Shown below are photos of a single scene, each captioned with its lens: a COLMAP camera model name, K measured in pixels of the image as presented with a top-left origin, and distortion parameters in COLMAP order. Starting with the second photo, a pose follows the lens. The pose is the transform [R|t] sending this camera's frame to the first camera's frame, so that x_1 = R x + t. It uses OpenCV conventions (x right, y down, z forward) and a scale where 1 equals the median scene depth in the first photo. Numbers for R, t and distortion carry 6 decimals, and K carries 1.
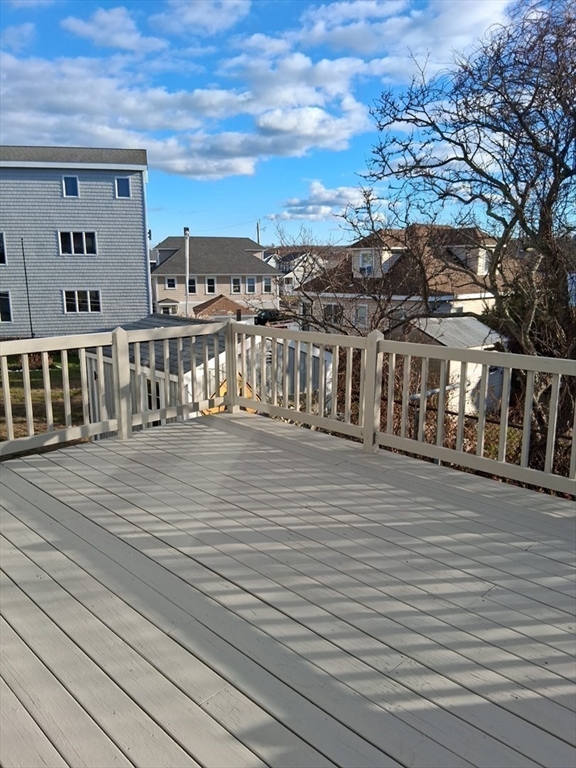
lens RADIAL K [[592.3, 0, 288.0], [0, 592.3, 384.0], [0, 0, 1]] dist [0.127006, -0.005121]
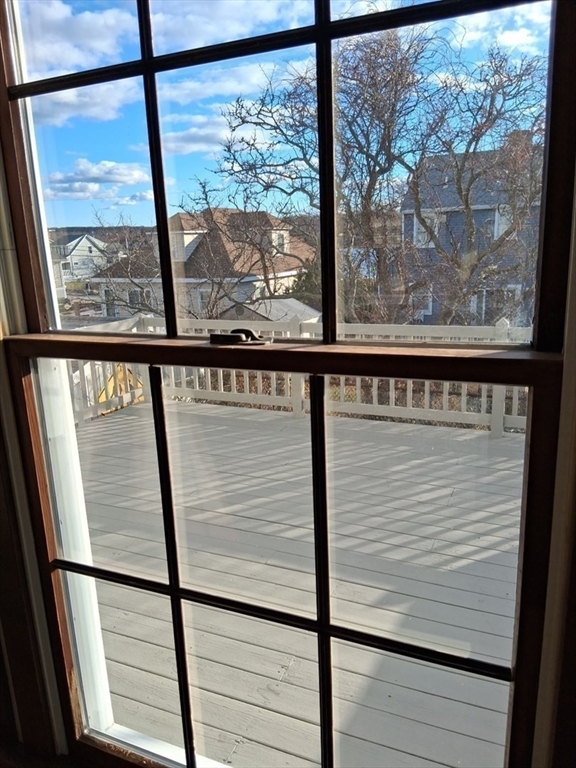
lens RADIAL K [[581.4, 0, 288.0], [0, 581.4, 384.0], [0, 0, 1]] dist [0.198538, -0.001520]
pose [[0.937070, -0.120090, 0.327838, -0.166216], [0.109277, 0.992688, 0.051279, -0.009438], [-0.331598, -0.012227, 0.943341, -0.065306]]
